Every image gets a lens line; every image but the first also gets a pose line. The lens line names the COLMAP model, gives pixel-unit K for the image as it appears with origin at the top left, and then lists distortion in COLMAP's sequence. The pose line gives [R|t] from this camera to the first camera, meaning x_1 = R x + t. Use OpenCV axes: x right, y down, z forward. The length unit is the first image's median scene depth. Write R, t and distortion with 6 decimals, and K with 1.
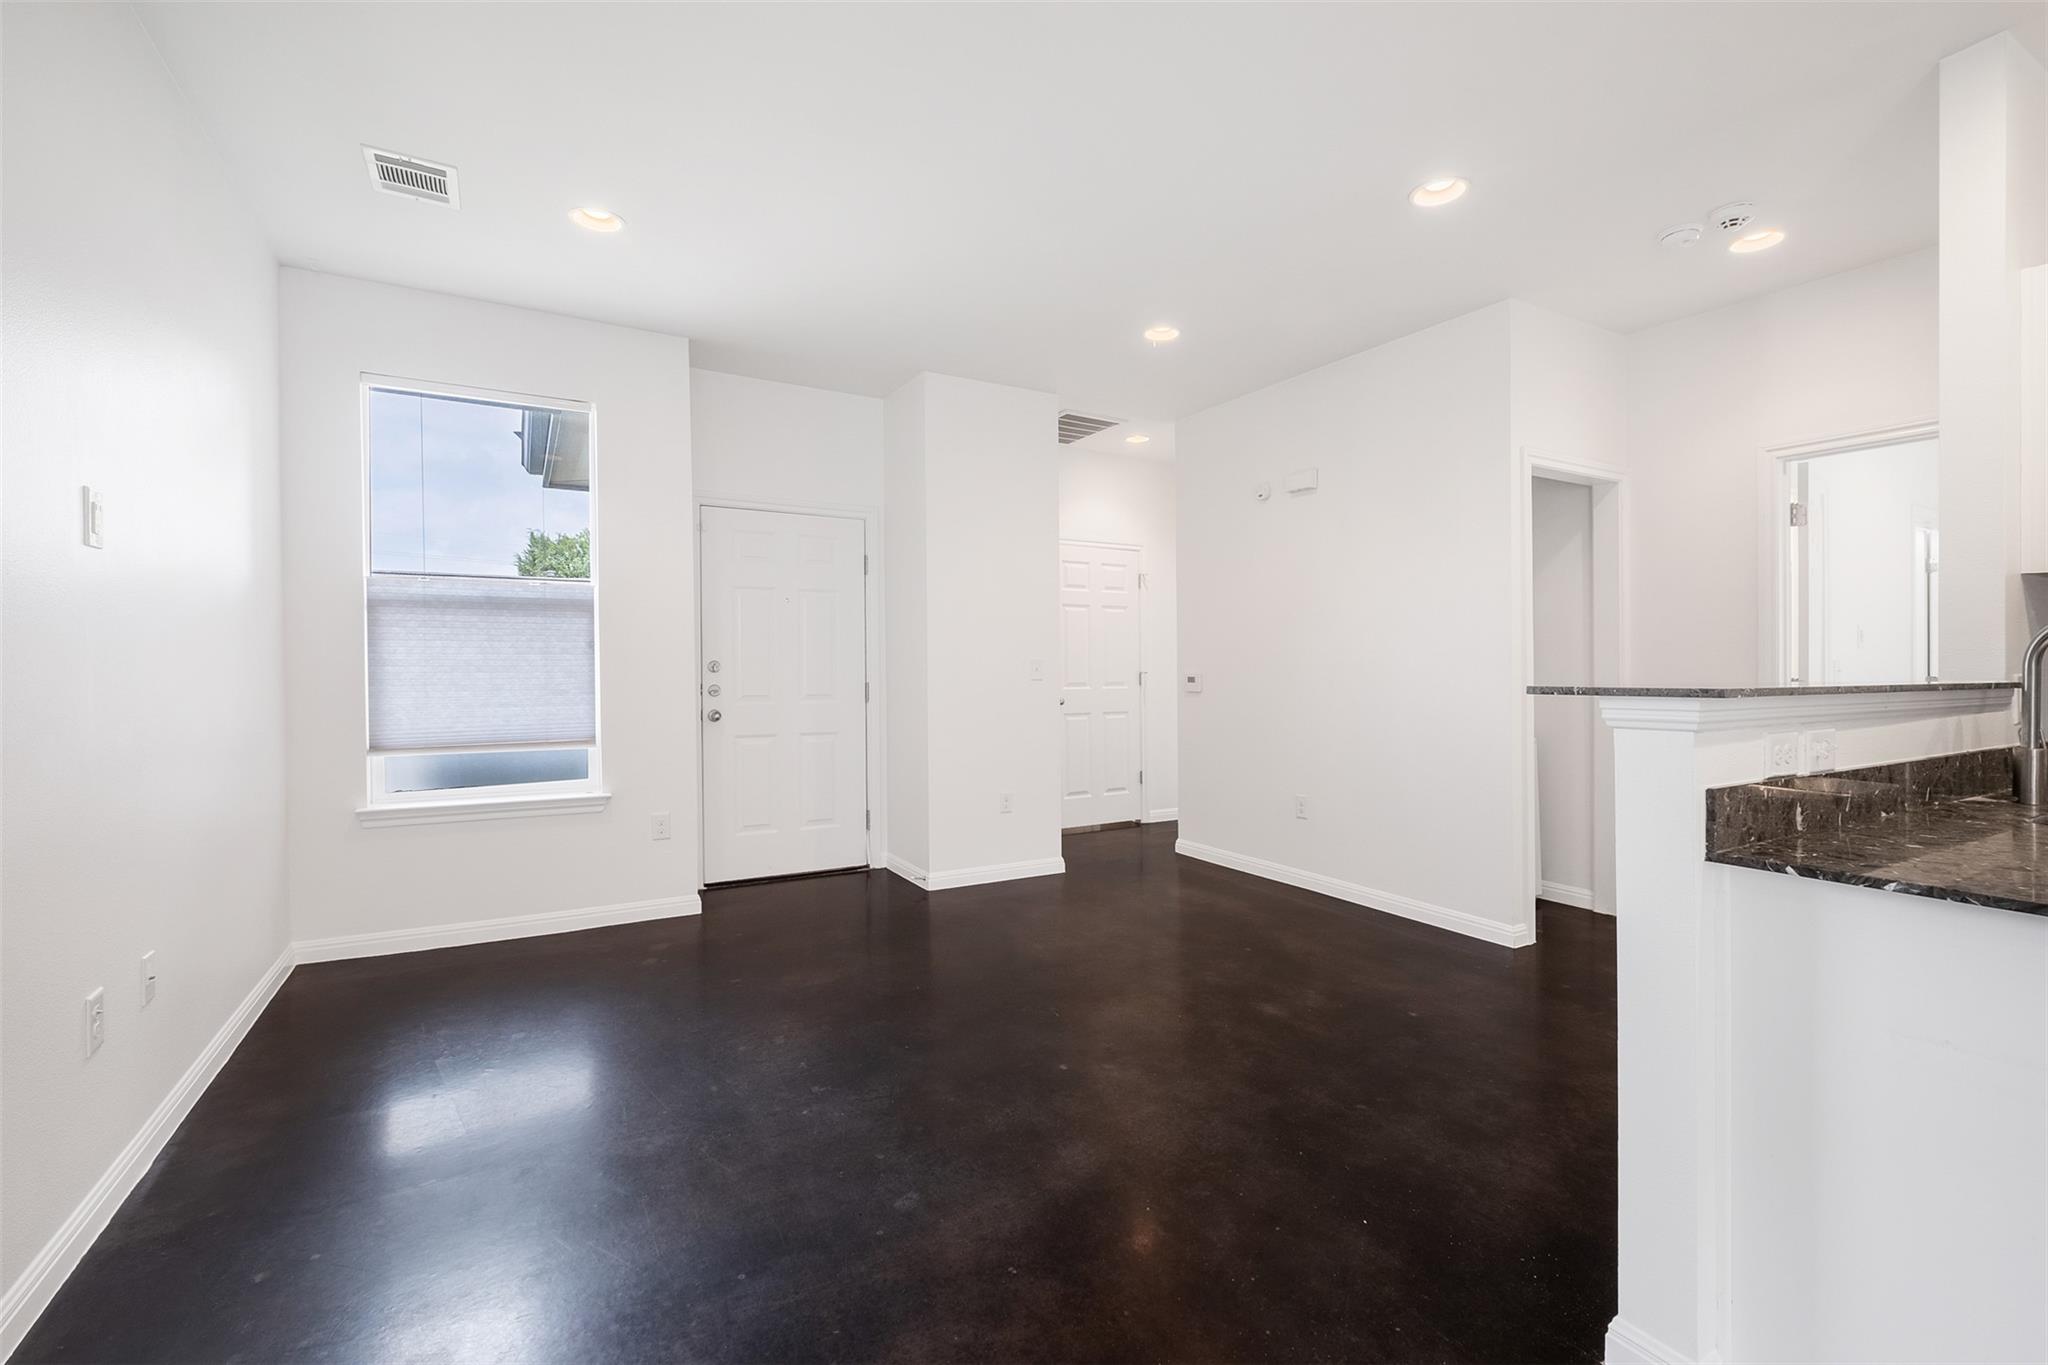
lens RADIAL K [[883.8, 0, 1019.4], [0, 883.8, 679.4], [0, 0, 1]] dist [-0.001244, -0.004879]
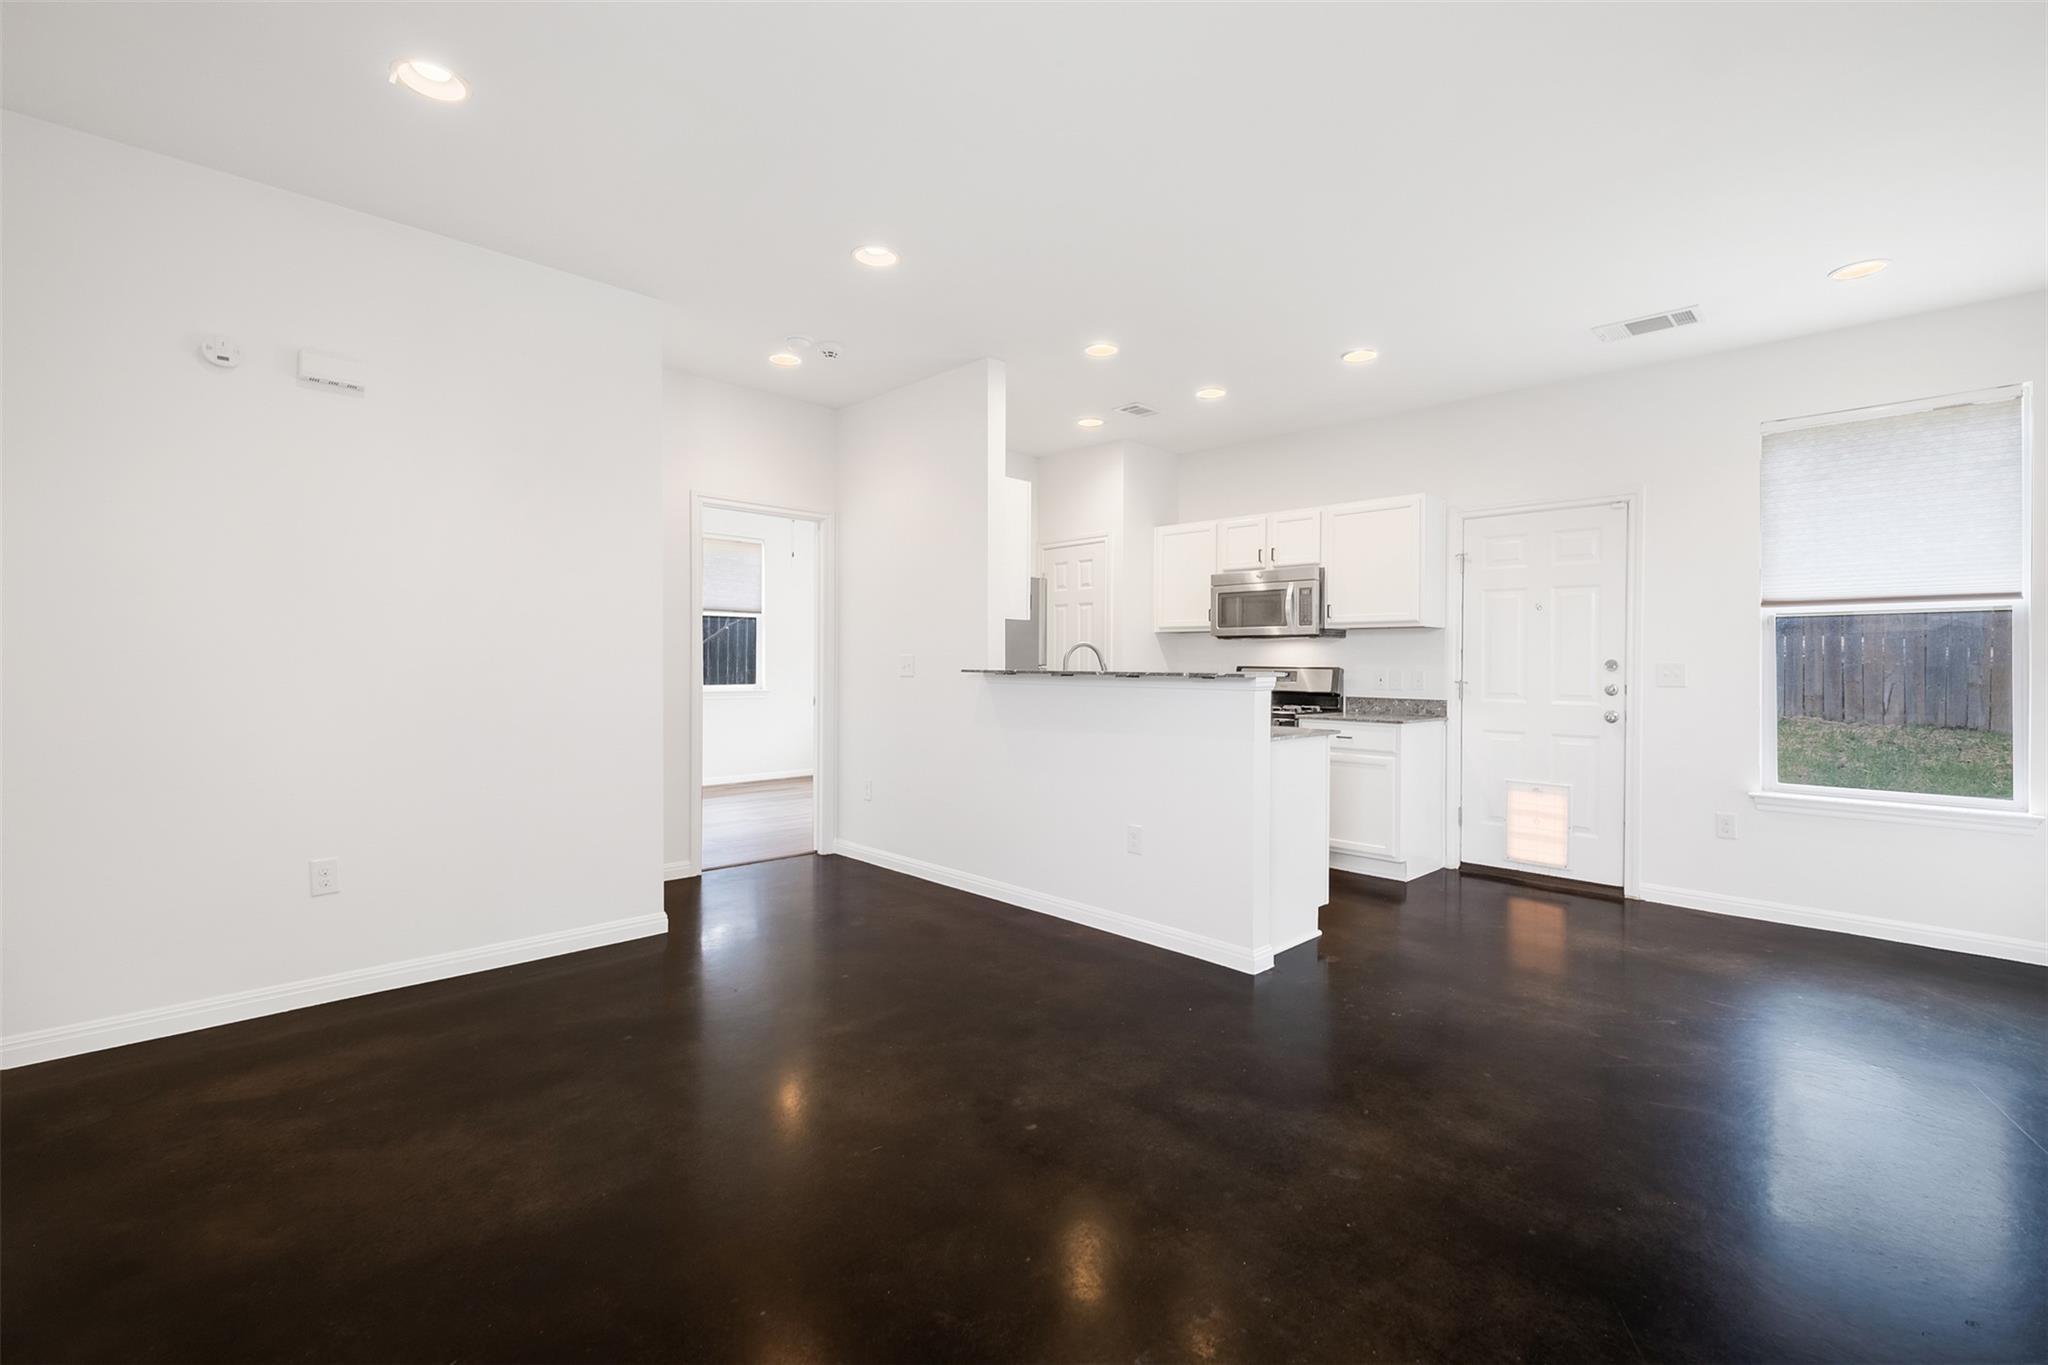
lens RADIAL K [[889.6, 0, 1027.2], [0, 889.6, 668.0], [0, 0, 1]] dist [-0.000668, -0.006022]
pose [[-0.265225, -0.009491, 0.964140, -0.975883], [0.005595, 0.999920, 0.011382, -0.023067], [-0.964170, 0.008413, -0.265151, 1.543013]]
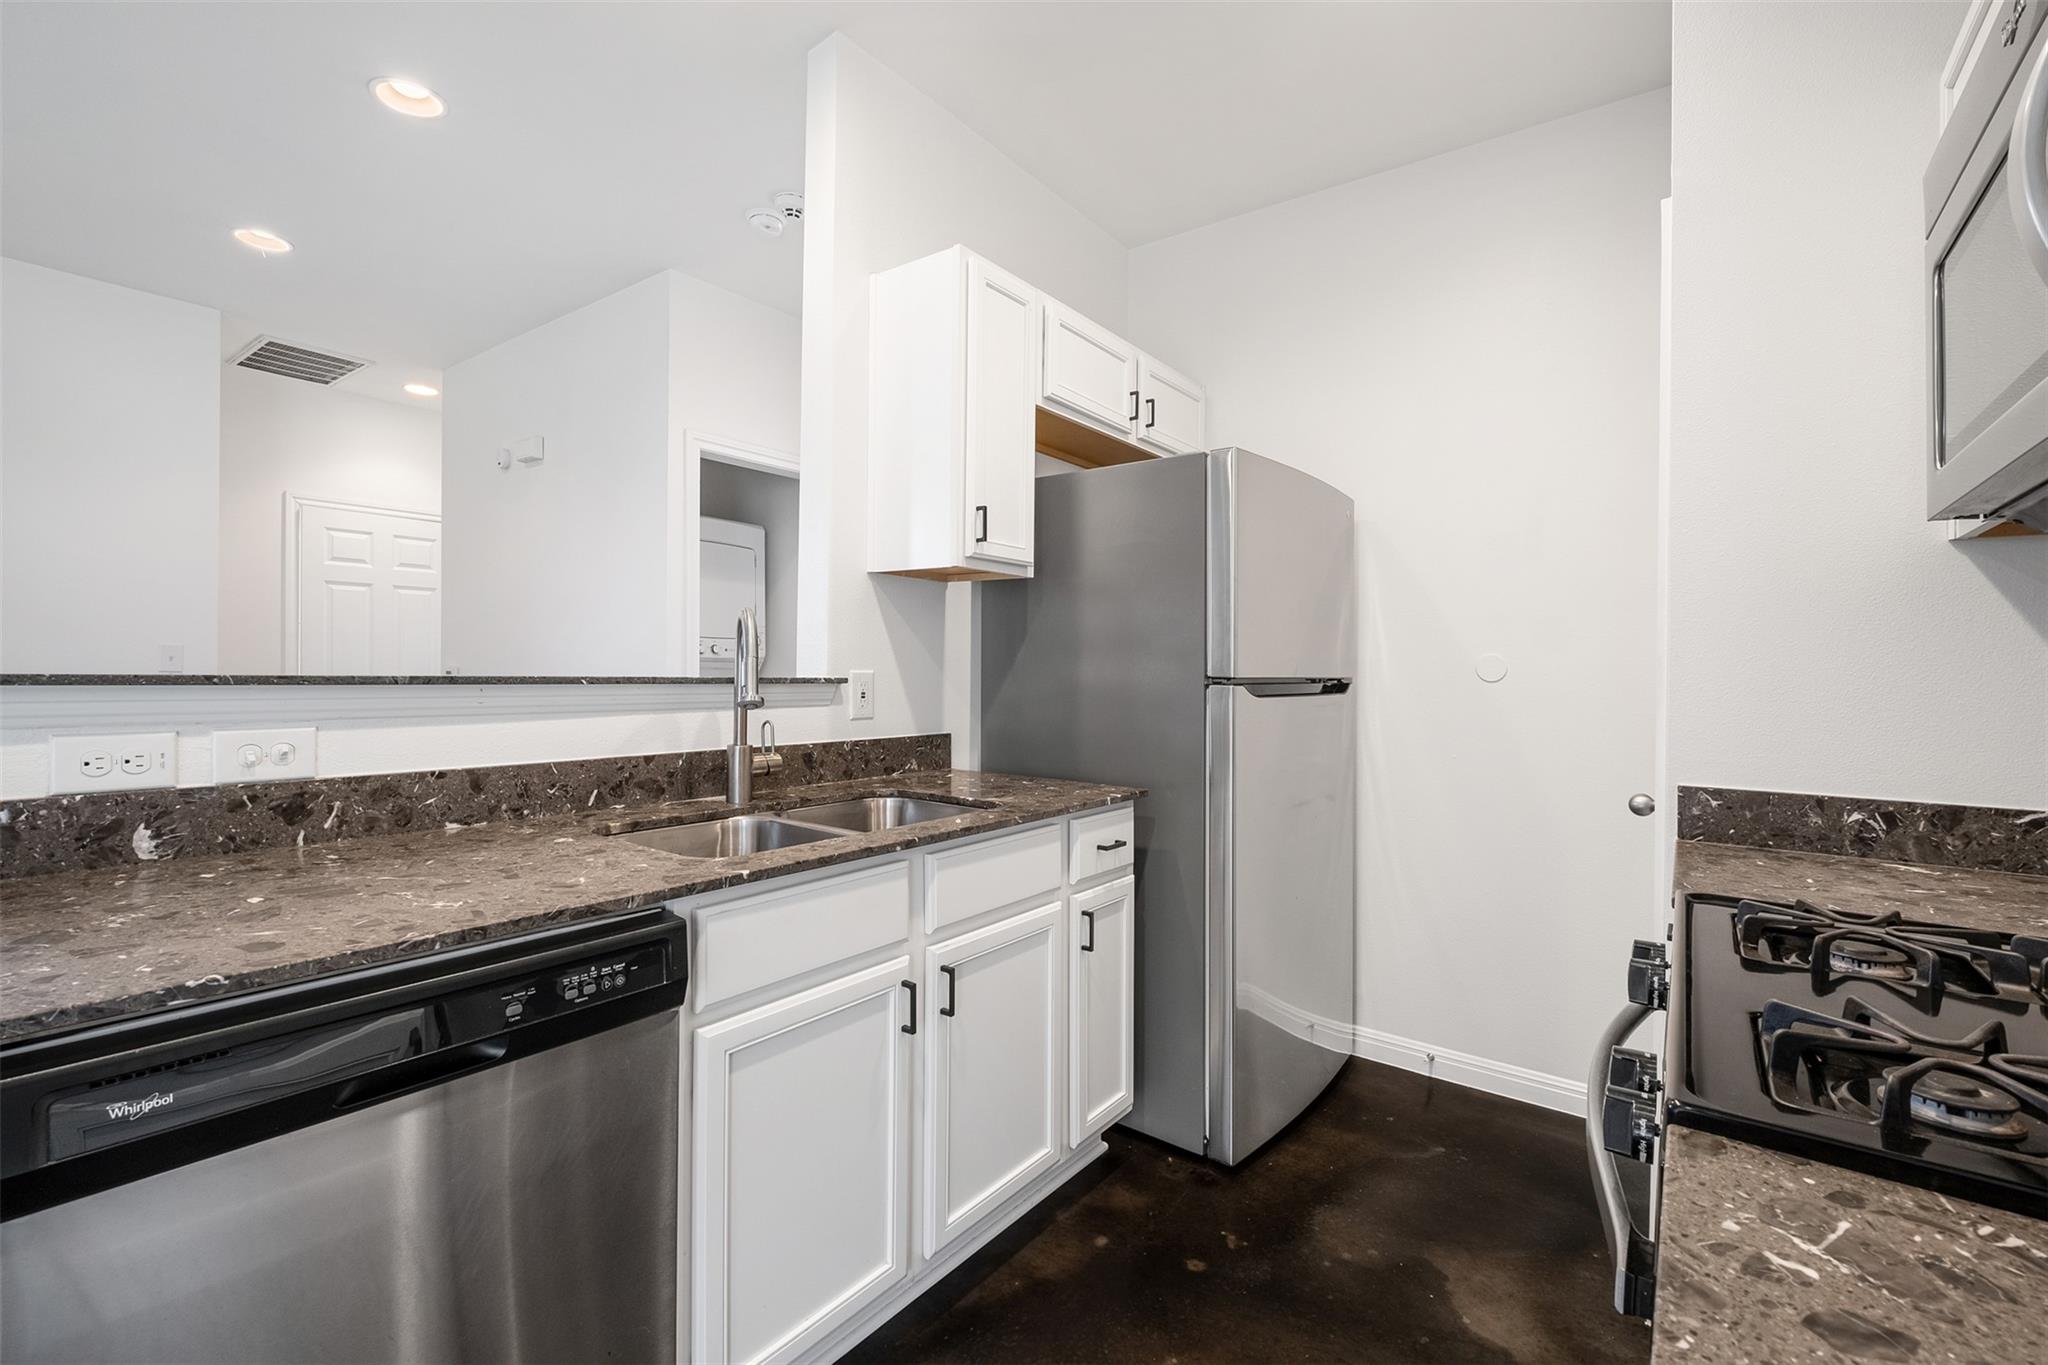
lens RADIAL K [[889.6, 0, 1027.2], [0, 889.6, 668.0], [0, 0, 1]] dist [-0.000668, -0.006022]
pose [[0.917447, 0.013355, 0.397635, 0.941919], [-0.008646, 0.999870, -0.013634, 0.003592], [-0.397765, 0.009070, 0.917443, -0.026656]]
